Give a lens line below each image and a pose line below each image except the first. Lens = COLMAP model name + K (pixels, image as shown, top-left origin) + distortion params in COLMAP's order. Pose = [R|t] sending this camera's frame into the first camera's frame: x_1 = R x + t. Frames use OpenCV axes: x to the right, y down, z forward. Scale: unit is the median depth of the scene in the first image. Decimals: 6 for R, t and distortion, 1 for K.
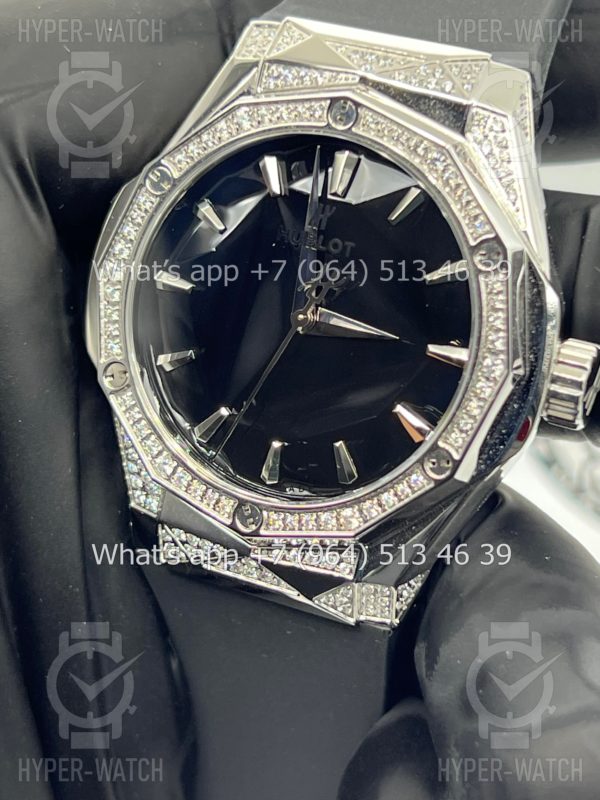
lens RADIAL K [[1889.3, 0, 300.0], [0, 1889.3, 400.0], [0, 0, 1]] dist [0.164771, 0.037119]
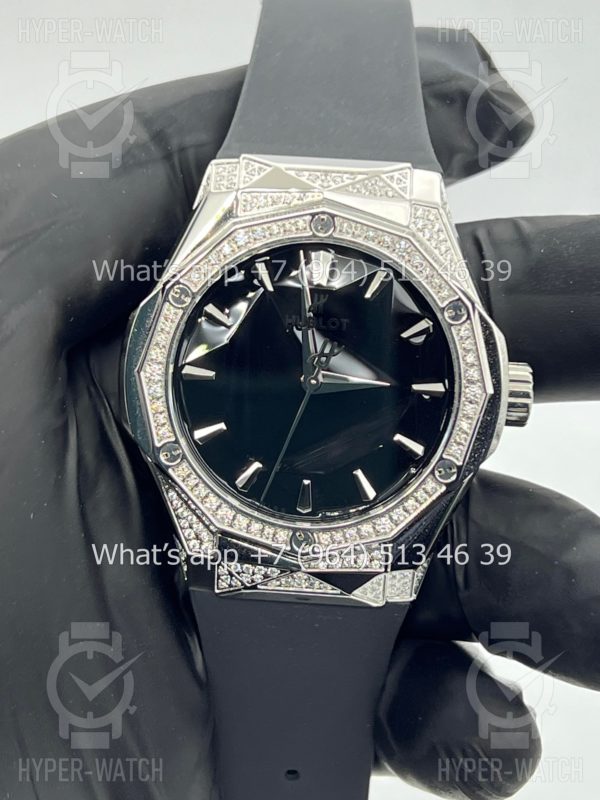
lens RADIAL K [[1889.3, 0, 300.0], [0, 1889.3, 400.0], [0, 0, 1]] dist [0.164771, 0.037119]
pose [[0.923434, -0.179616, 0.339127, -0.453147], [0.181055, 0.983084, 0.027672, -0.069398], [-0.338361, 0.035847, 0.940333, -0.221154]]
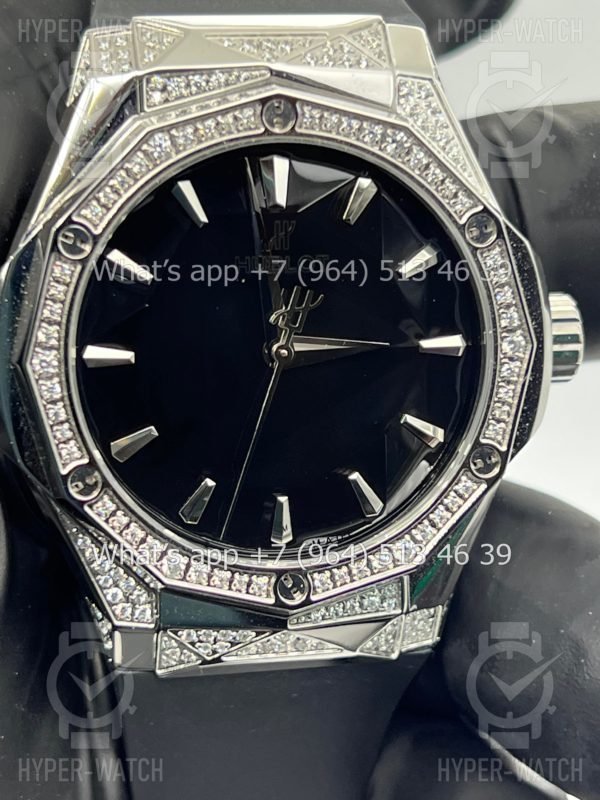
lens RADIAL K [[1889.3, 0, 300.0], [0, 1889.3, 400.0], [0, 0, 1]] dist [0.164771, 0.037119]
pose [[0.807422, -0.294285, 0.511338, -0.449027], [0.261304, 0.955446, 0.137269, -0.141278], [-0.528952, 0.022780, 0.848346, 0.254255]]
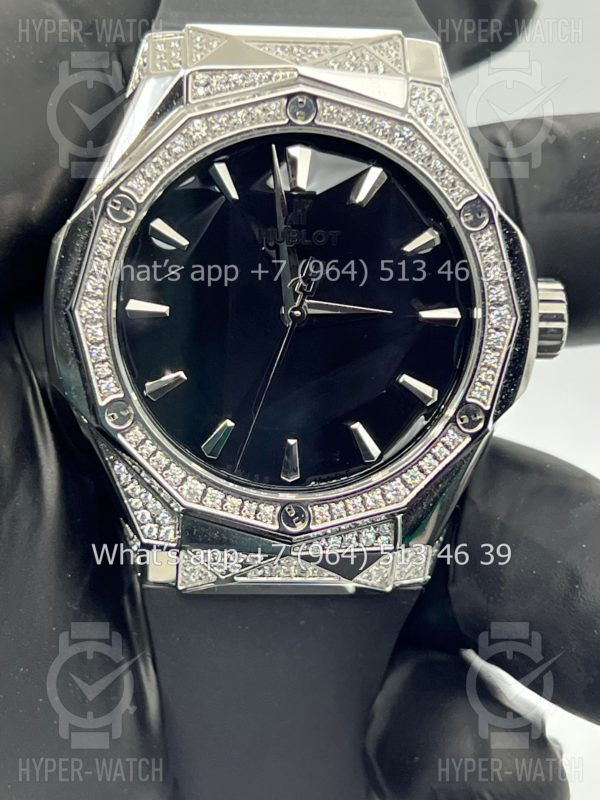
lens RADIAL K [[1889.3, 0, 300.0], [0, 1889.3, 400.0], [0, 0, 1]] dist [0.164771, 0.037119]
pose [[0.865664, -0.231469, 0.443901, -0.461295], [0.222741, 0.972174, 0.072559, -0.071984], [-0.448344, 0.036064, 0.893133, 0.094109]]
